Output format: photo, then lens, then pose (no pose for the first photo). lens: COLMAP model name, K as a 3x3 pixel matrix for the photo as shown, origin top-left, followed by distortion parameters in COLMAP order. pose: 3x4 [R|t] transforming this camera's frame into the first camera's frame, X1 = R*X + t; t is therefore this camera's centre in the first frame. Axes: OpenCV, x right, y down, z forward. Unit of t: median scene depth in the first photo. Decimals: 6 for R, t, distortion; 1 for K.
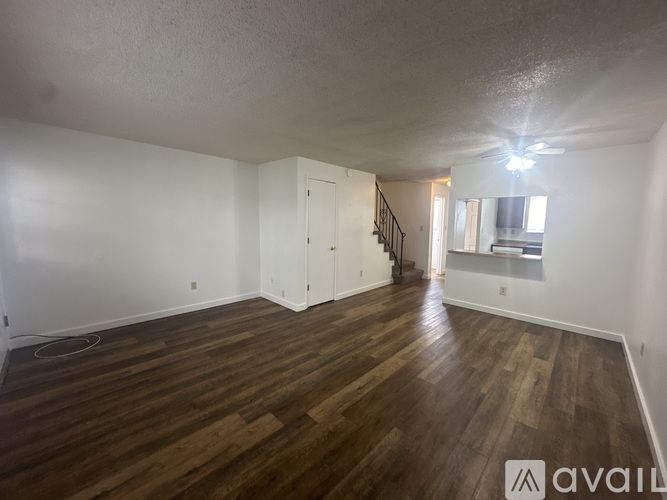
lens RADIAL K [[266.5, 0, 333.0], [0, 266.5, 249.0], [0, 0, 1]] dist [-0.003298, 0.000075]
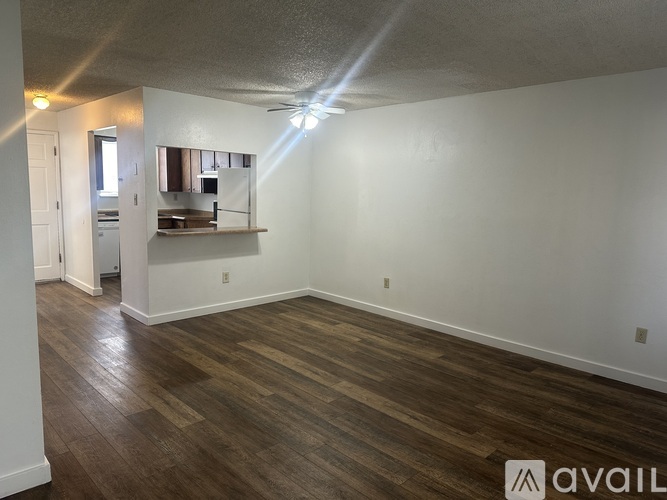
lens RADIAL K [[462.1, 0, 329.8], [0, 462.1, 247.6], [0, 0, 1]] dist [0.032794, -0.025149]
pose [[0.029179, -0.140681, 0.989625, -0.981314], [0.077344, 0.987396, 0.138083, -0.129386], [-0.996577, 0.072512, 0.039692, 1.001757]]
